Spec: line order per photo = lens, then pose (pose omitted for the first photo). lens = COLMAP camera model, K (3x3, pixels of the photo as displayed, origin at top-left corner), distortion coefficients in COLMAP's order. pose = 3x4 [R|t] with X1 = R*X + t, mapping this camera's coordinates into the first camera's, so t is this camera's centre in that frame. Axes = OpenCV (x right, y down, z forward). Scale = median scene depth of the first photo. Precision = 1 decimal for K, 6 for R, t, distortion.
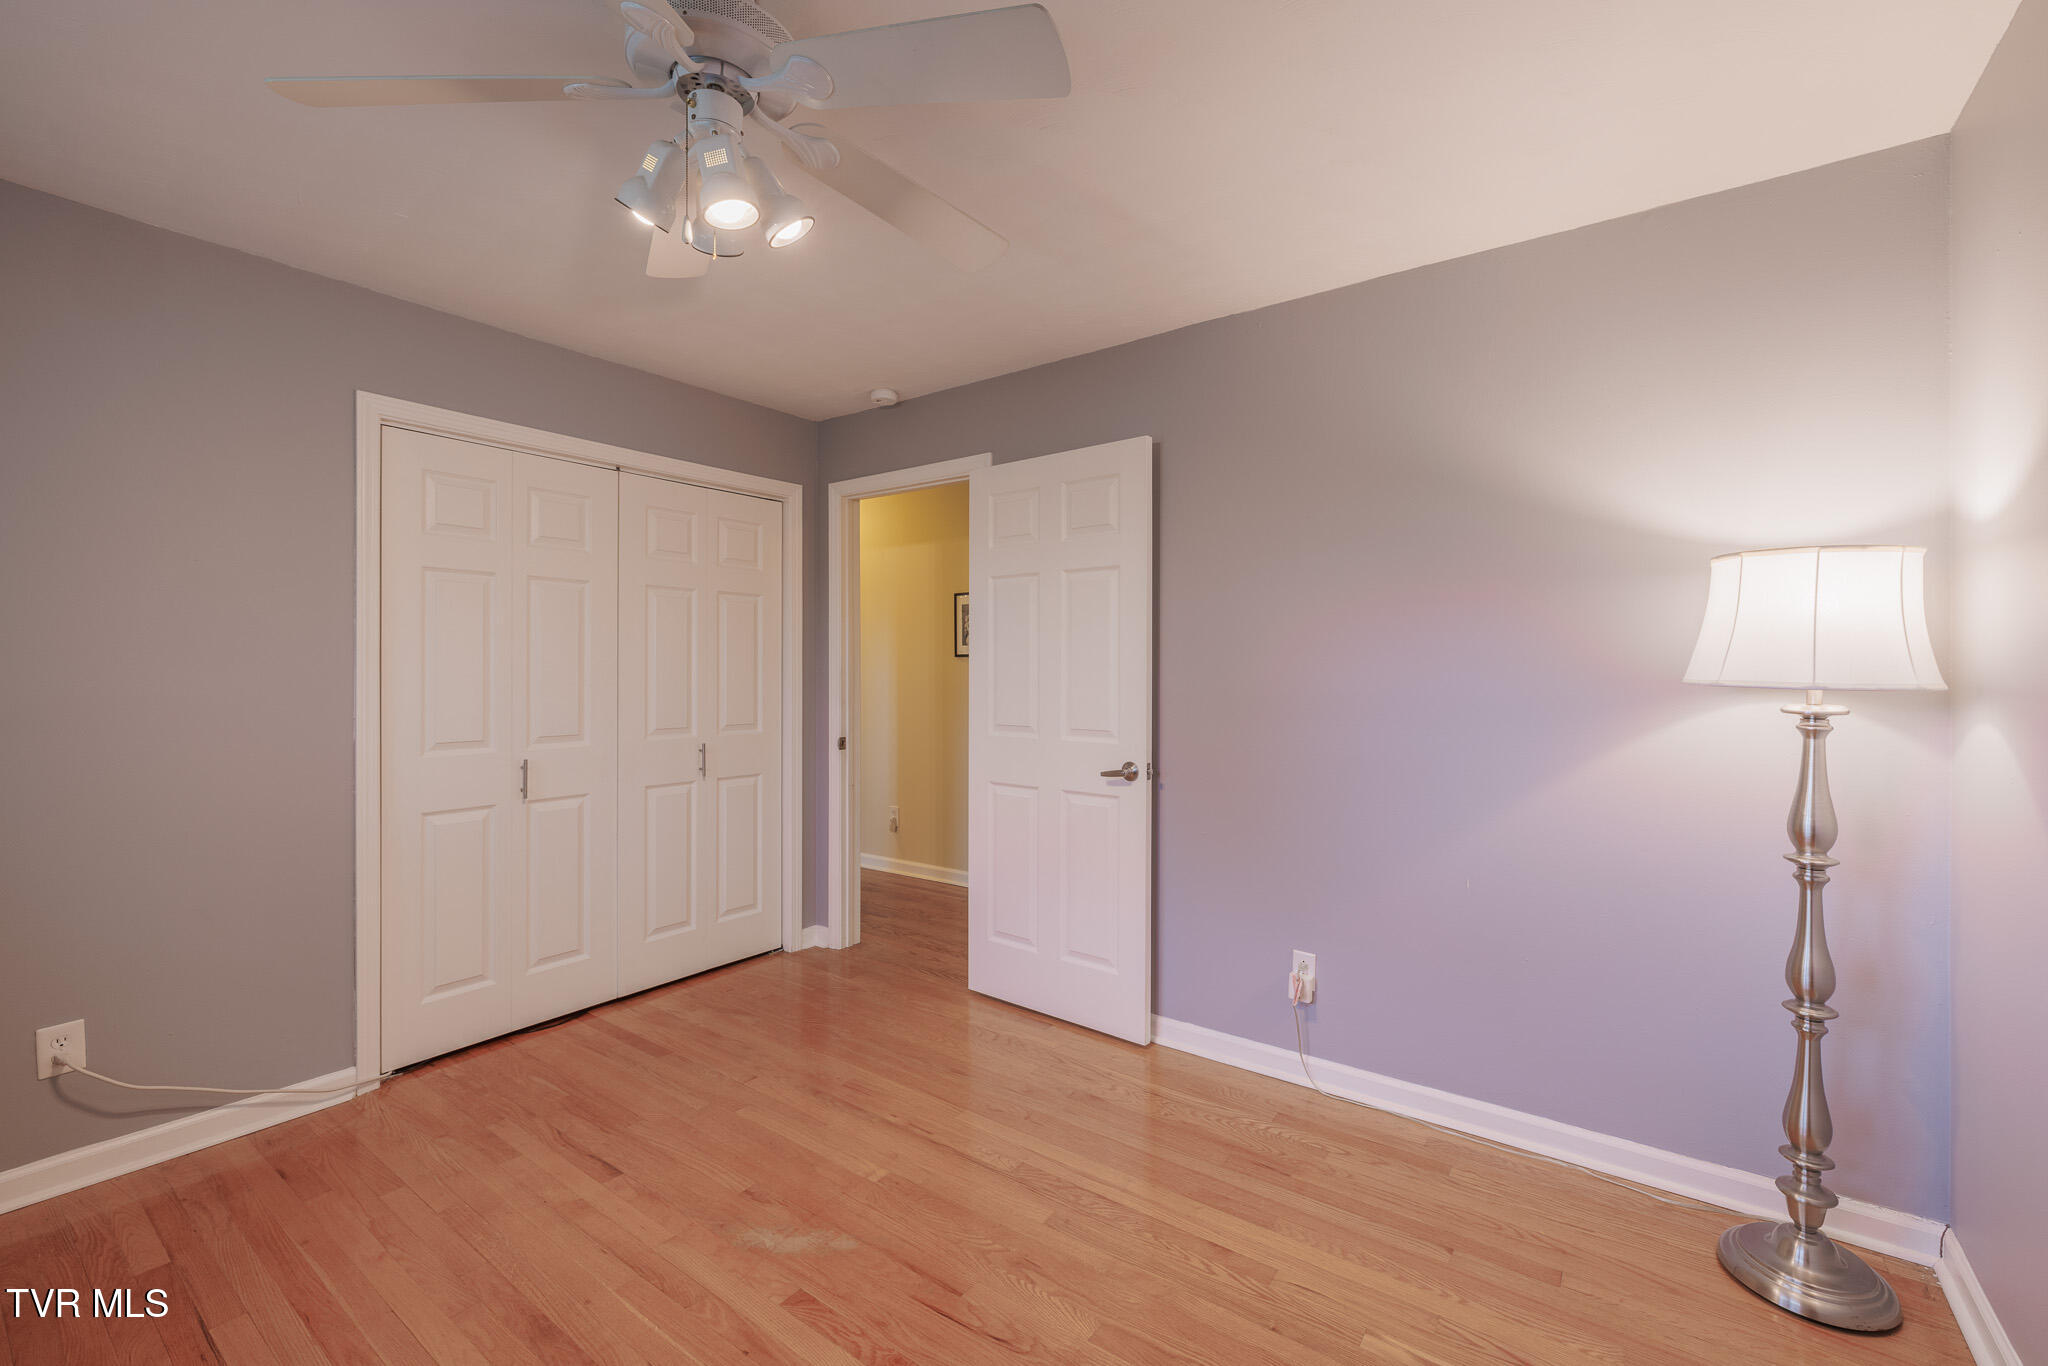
lens RADIAL K [[851.9, 0, 1018.2], [0, 851.9, 683.0], [0, 0, 1]] dist [0.001510, -0.000088]
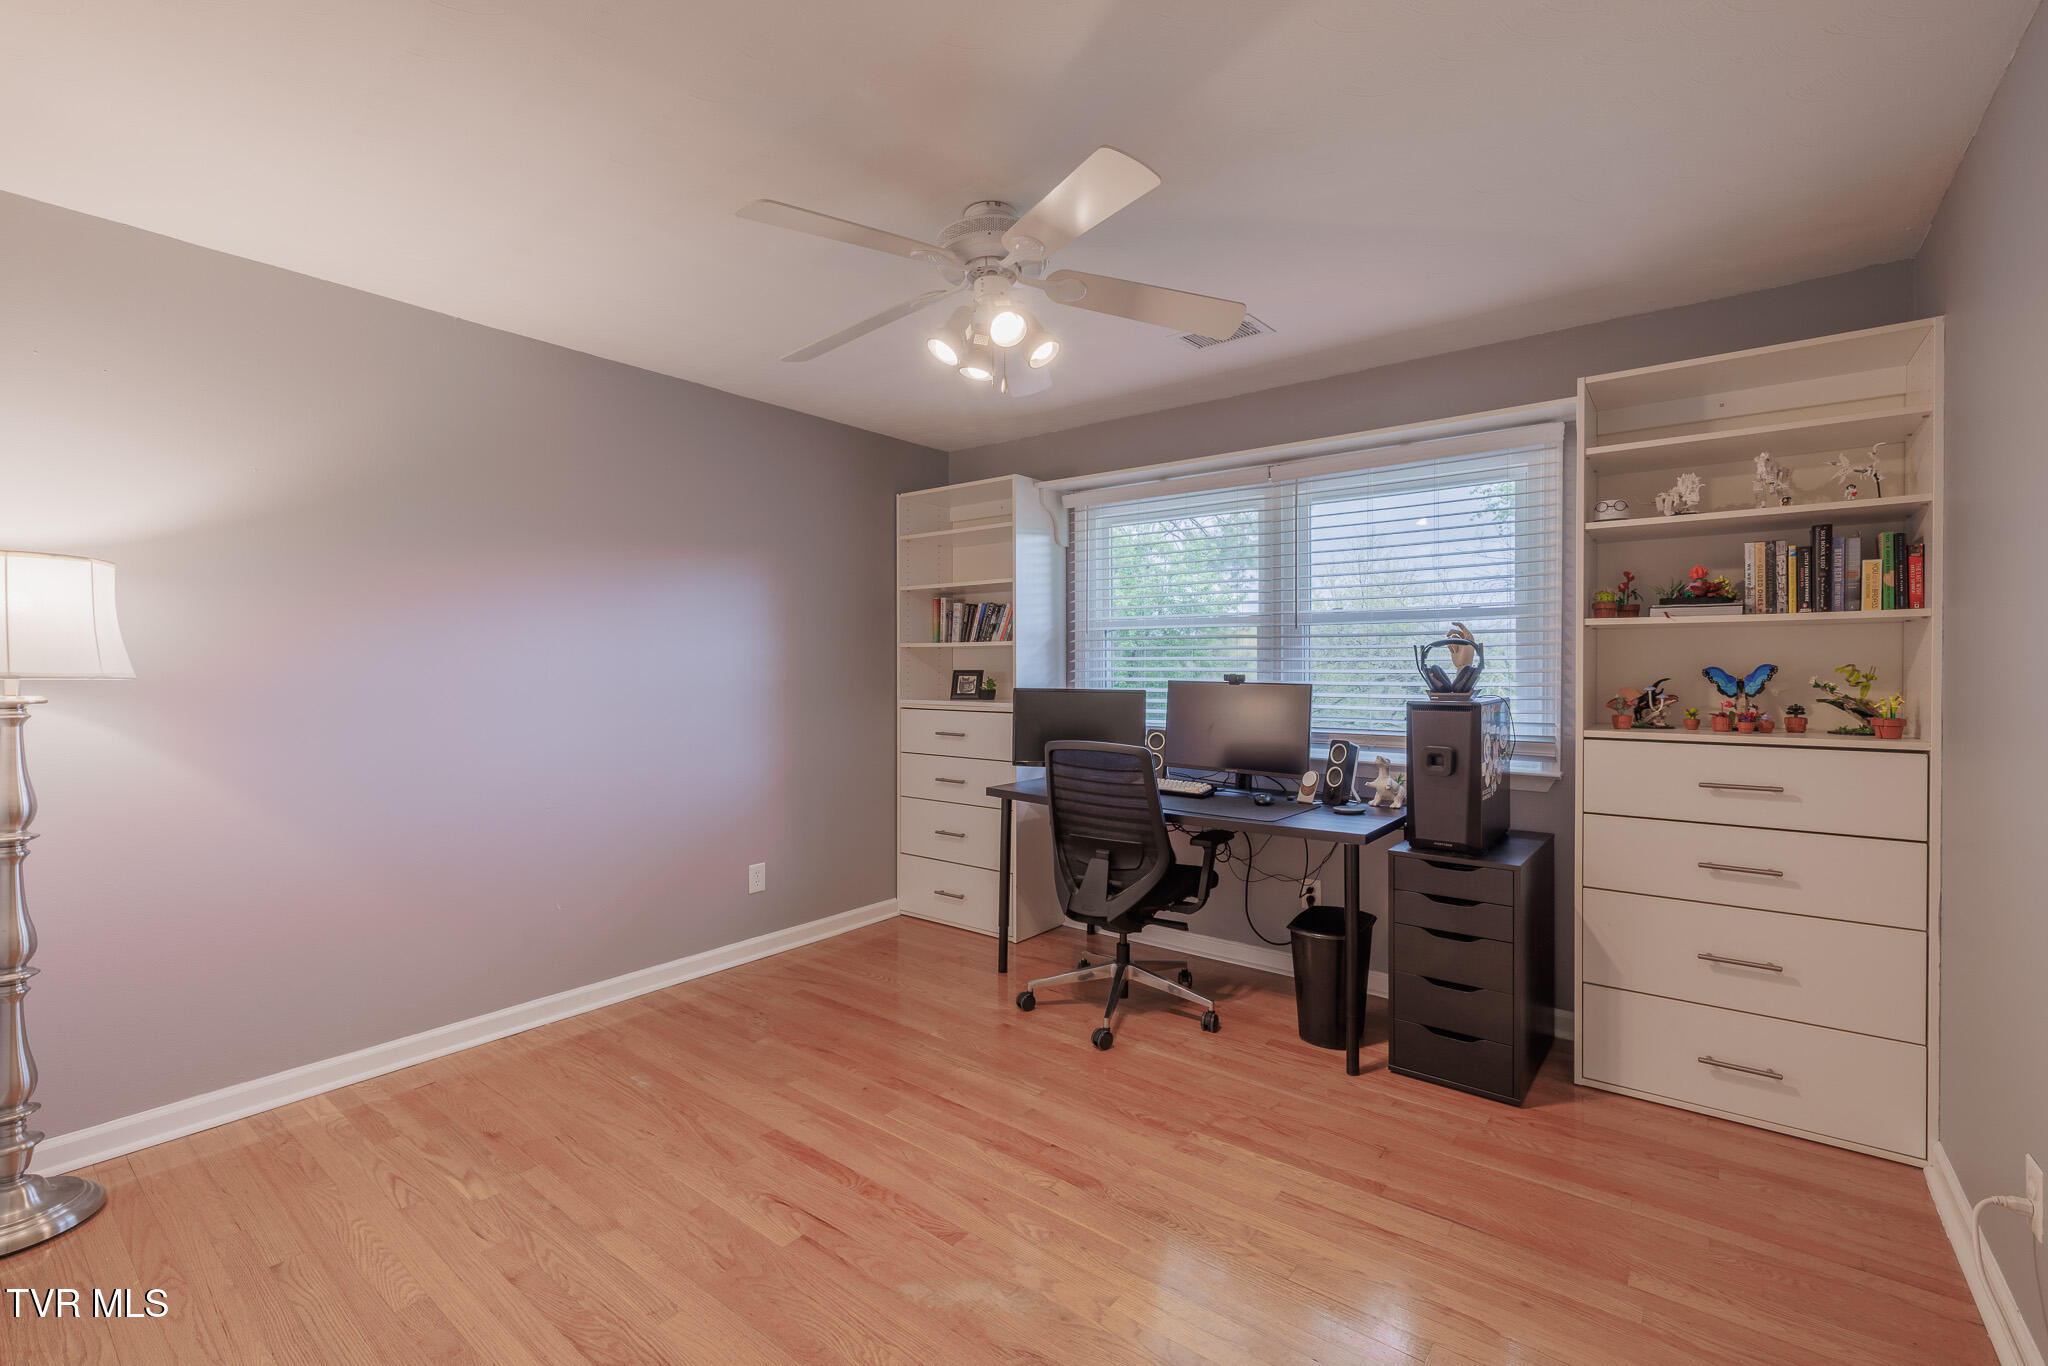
lens RADIAL K [[851.9, 0, 1026.3], [0, 851.9, 686.3], [0, 0, 1]] dist [0.001510, -0.000088]
pose [[-0.999729, 0.015131, 0.017664, -0.382142], [0.015174, 0.999882, 0.002281, 0.032326], [-0.017628, 0.002548, -0.999841, 2.083427]]
